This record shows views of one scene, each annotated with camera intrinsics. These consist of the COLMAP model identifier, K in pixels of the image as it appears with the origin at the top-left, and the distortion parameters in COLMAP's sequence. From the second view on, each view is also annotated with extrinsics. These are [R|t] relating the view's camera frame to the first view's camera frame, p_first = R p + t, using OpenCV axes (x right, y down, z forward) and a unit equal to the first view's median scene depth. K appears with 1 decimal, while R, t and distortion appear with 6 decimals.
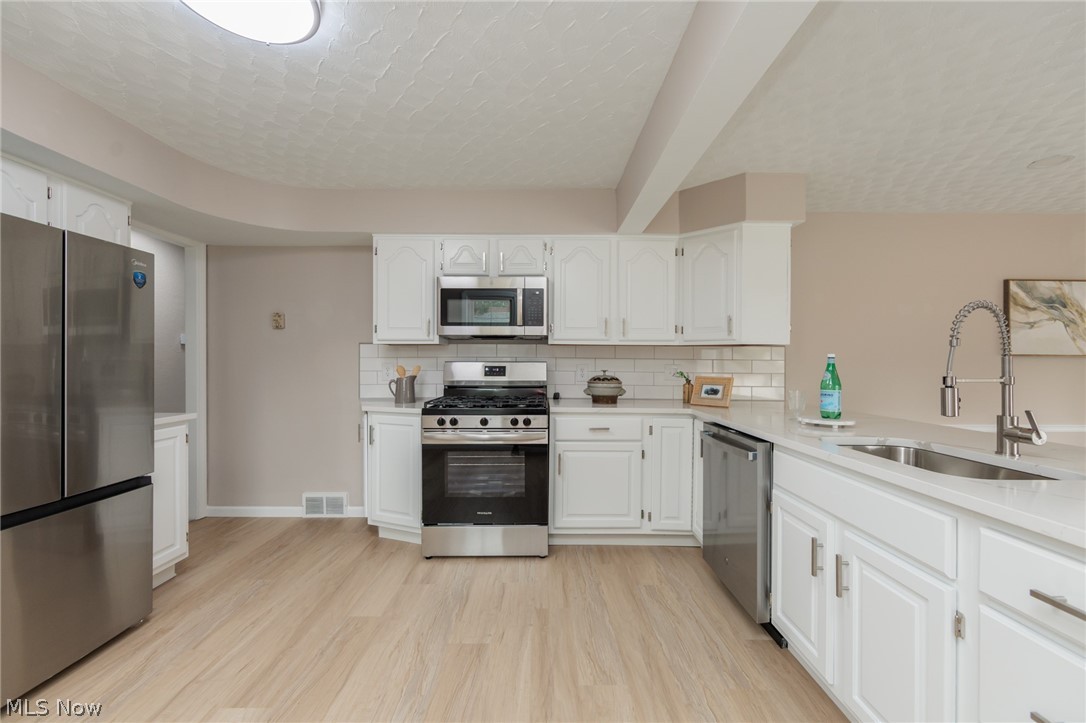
lens RADIAL K [[426.0, 0, 544.9], [0, 426.0, 362.9], [0, 0, 1]] dist [-0.006358, 0.000283]
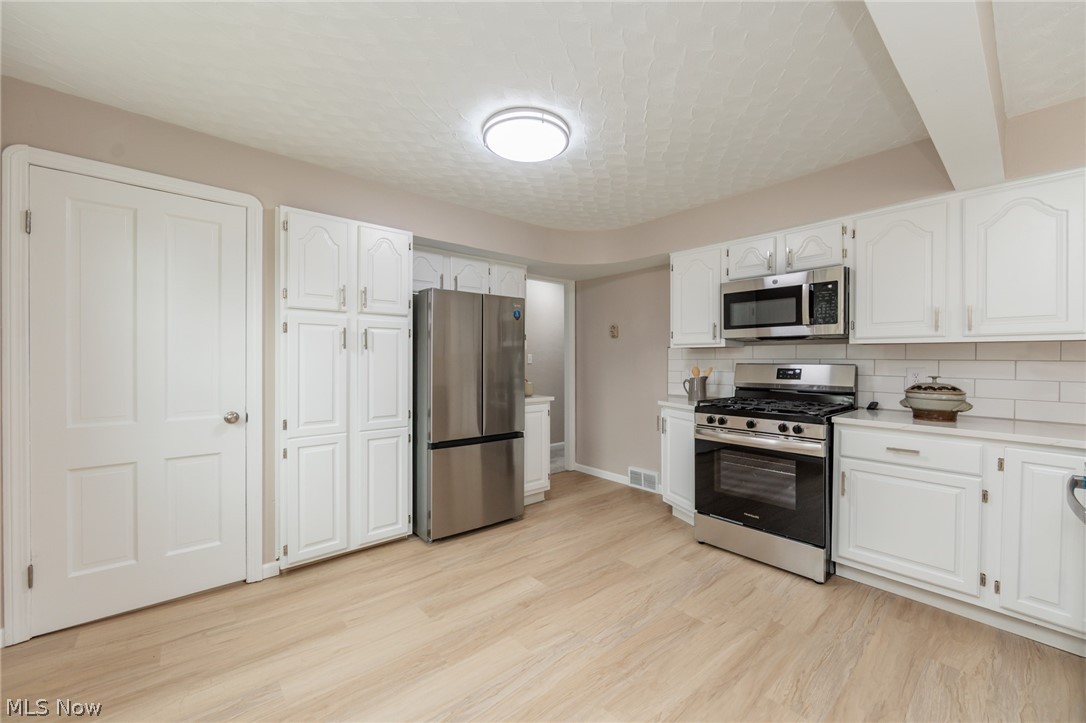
lens RADIAL K [[426.0, 0, 548.4], [0, 426.0, 363.1], [0, 0, 1]] dist [-0.006358, 0.000283]
pose [[0.653316, 0.005057, -0.757069, 0.289199], [-0.001916, 0.999986, 0.005026, -0.009367], [0.757083, -0.001834, 0.653316, -0.012931]]
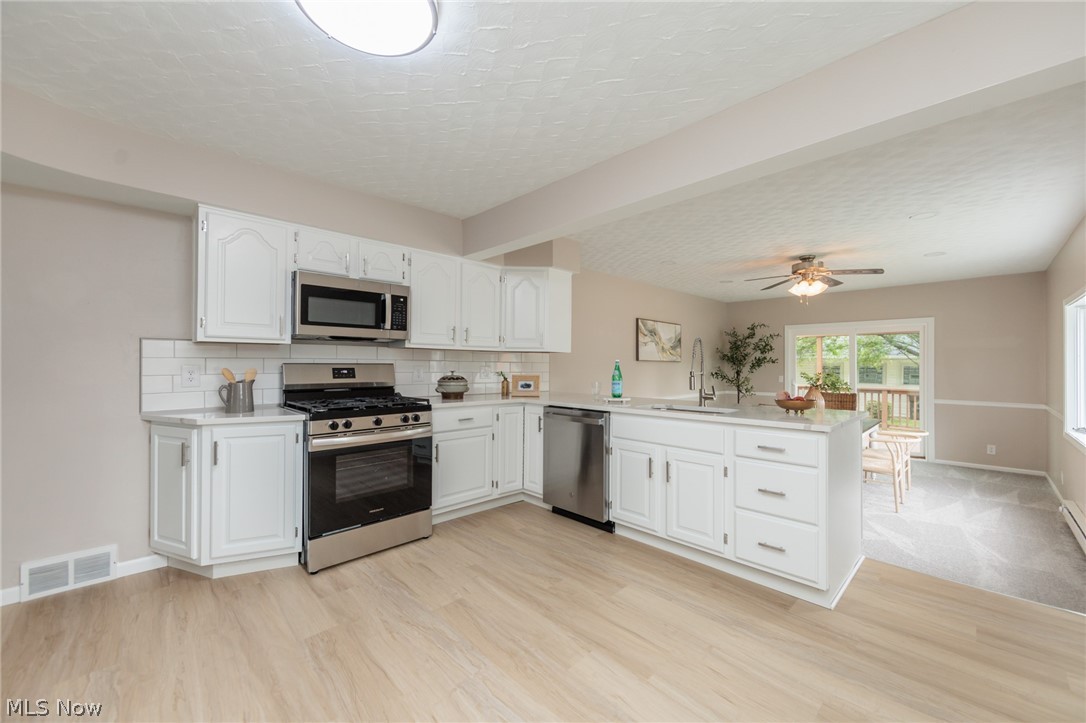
lens RADIAL K [[426.0, 0, 542.8], [0, 426.0, 360.4], [0, 0, 1]] dist [-0.006358, 0.000283]
pose [[0.721590, 0.007899, 0.692275, -0.546377], [-0.002716, 0.999960, -0.008579, -0.002651], [-0.692315, 0.004311, 0.721583, -0.022969]]
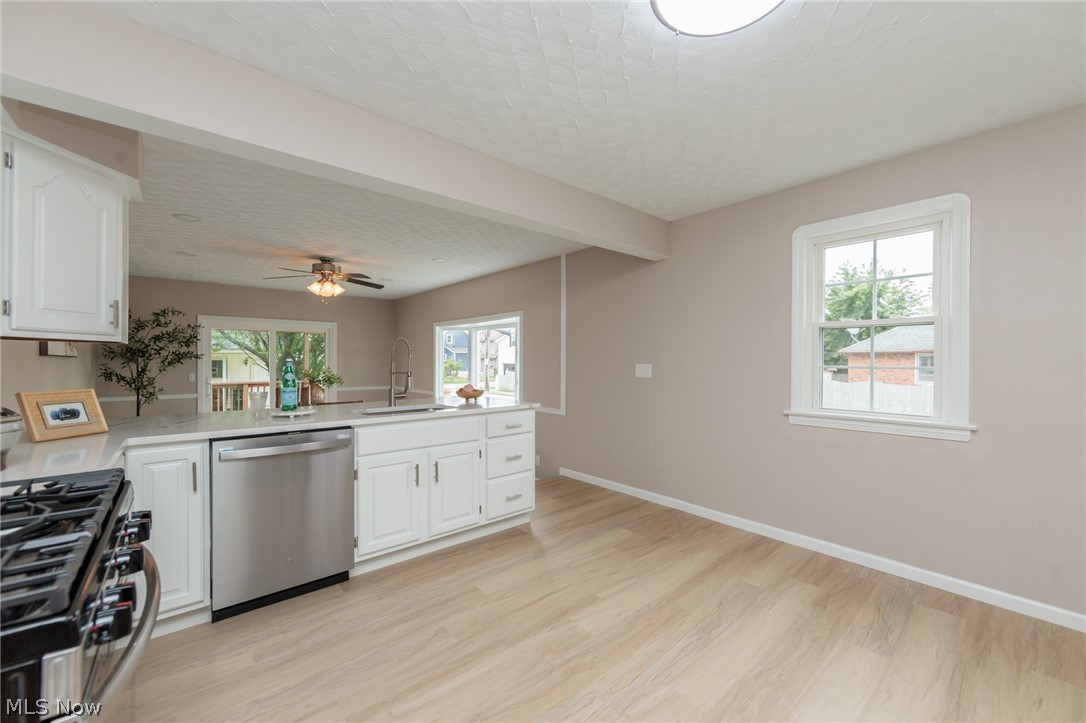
lens RADIAL K [[426.0, 0, 549.0], [0, 426.0, 360.8], [0, 0, 1]] dist [-0.006358, 0.000283]
pose [[-0.654184, -0.005235, 0.756317, -0.572269], [-0.003559, 0.999986, 0.003842, -0.016791], [-0.756327, -0.000178, -0.654194, 0.926240]]
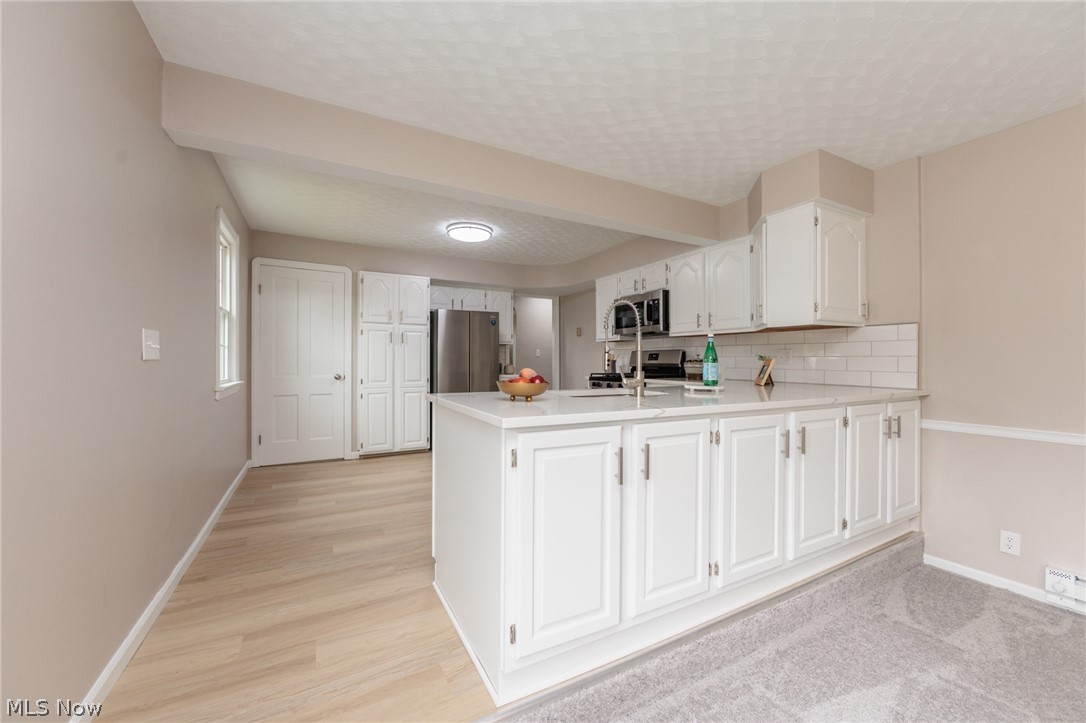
lens RADIAL K [[426.0, 0, 549.9], [0, 426.0, 363.8], [0, 0, 1]] dist [-0.006358, 0.000283]
pose [[0.479552, 0.001895, -0.877512, 1.164146], [-0.000781, 0.999998, 0.001733, 0.047799], [0.877513, -0.000145, 0.479552, -0.010138]]
